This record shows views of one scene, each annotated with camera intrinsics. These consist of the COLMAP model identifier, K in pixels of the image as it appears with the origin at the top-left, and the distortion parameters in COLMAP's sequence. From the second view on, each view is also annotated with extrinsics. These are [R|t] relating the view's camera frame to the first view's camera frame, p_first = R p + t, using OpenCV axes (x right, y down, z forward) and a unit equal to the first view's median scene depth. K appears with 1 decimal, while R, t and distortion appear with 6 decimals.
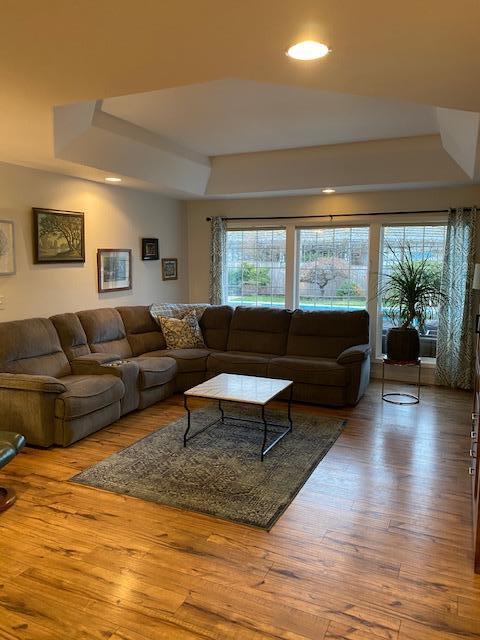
lens RADIAL K [[486.2, 0, 236.6], [0, 486.2, 317.3], [0, 0, 1]] dist [0.035803, -0.014255]
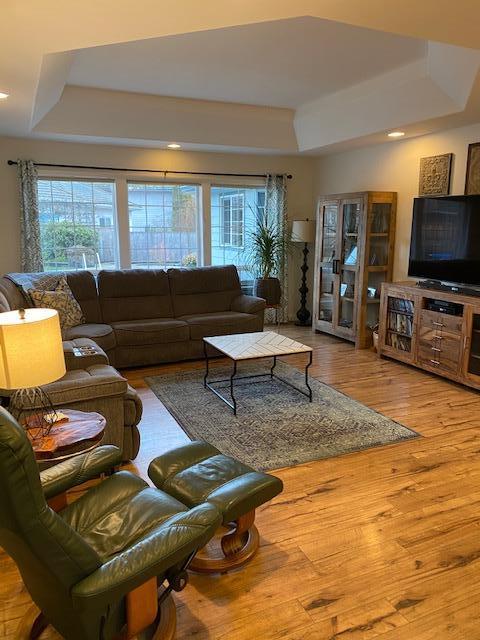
lens RADIAL K [[486.2, 0, 237.0], [0, 486.2, 320.0], [0, 0, 1]] dist [0.035803, -0.014255]
pose [[0.655857, -0.149542, 0.739925, -0.585564], [0.087711, 0.988639, 0.122063, -0.024167], [-0.749772, -0.015157, 0.661522, 0.284916]]
